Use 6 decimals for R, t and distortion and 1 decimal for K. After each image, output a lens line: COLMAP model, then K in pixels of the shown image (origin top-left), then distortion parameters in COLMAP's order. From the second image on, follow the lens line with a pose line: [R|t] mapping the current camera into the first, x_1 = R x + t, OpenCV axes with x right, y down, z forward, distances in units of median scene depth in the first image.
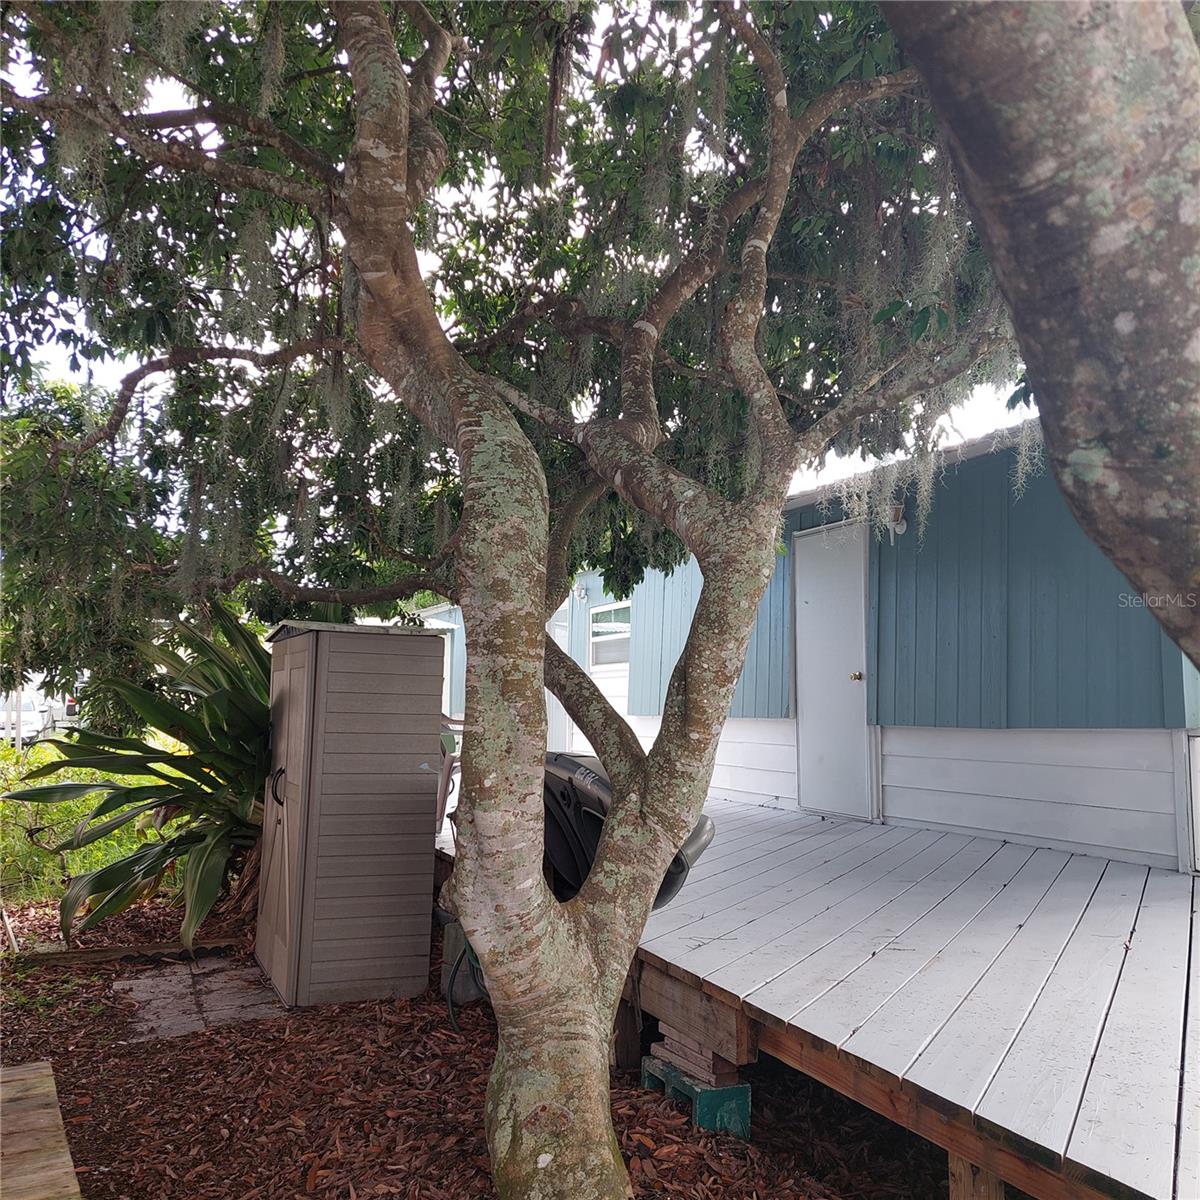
lens RADIAL K [[1113.5, 0, 600.0], [0, 1113.5, 600.0], [0, 0, 1]] dist [0.076908, -0.021036]
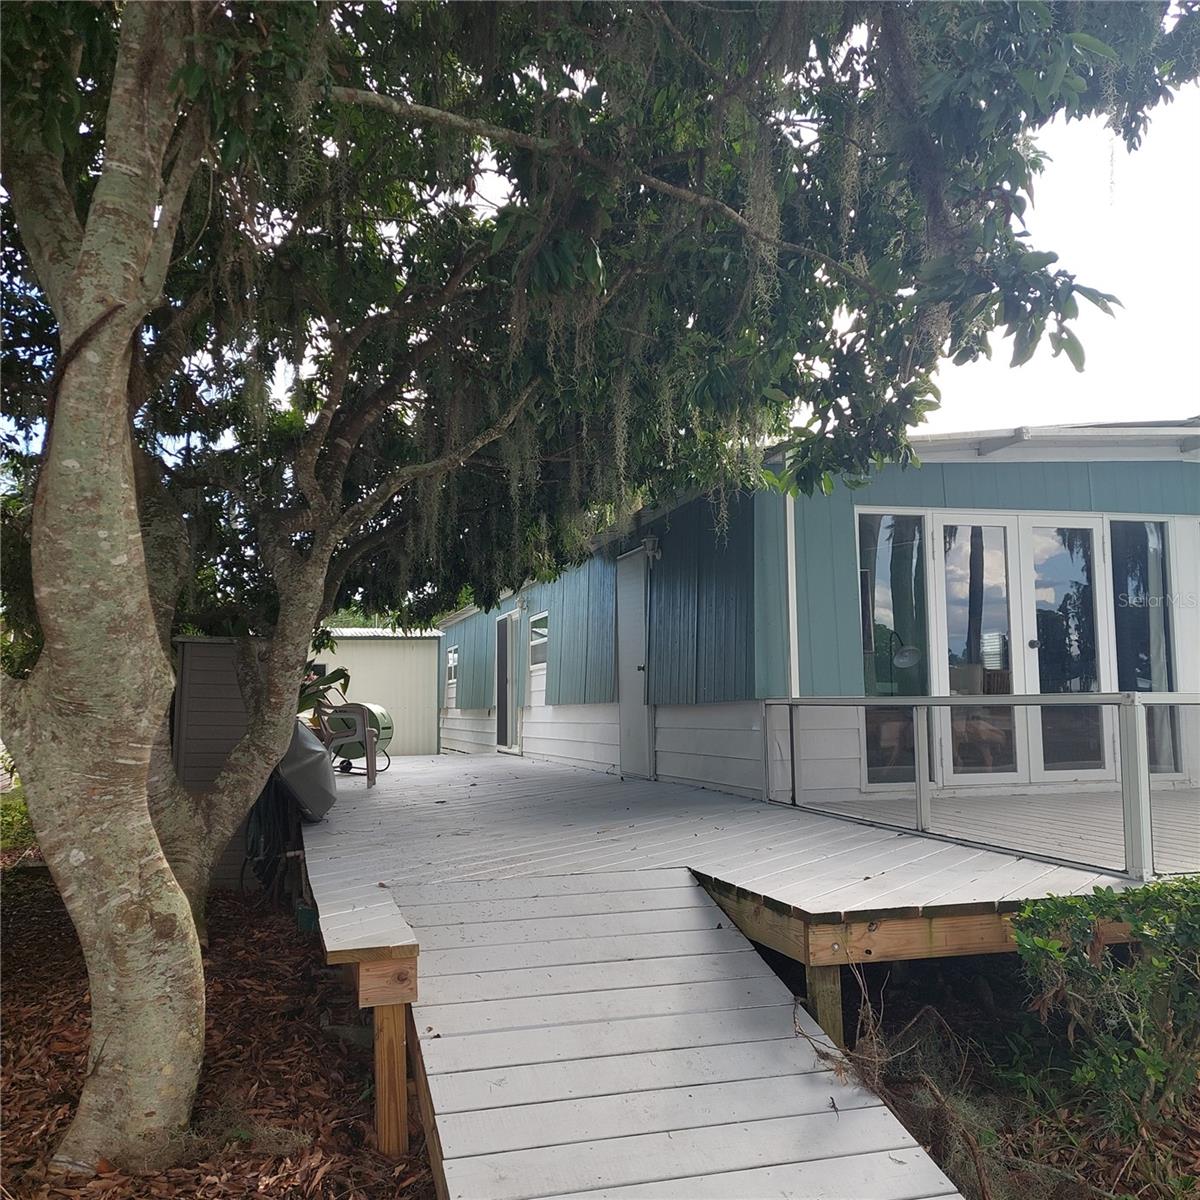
lens RADIAL K [[1113.5, 0, 600.0], [0, 1113.5, 600.0], [0, 0, 1]] dist [0.076908, -0.021036]
pose [[0.989976, -0.021810, -0.139542, 0.837529], [0.021591, 0.999762, -0.003080, -0.017901], [0.139576, 0.000037, 0.990211, -0.665724]]
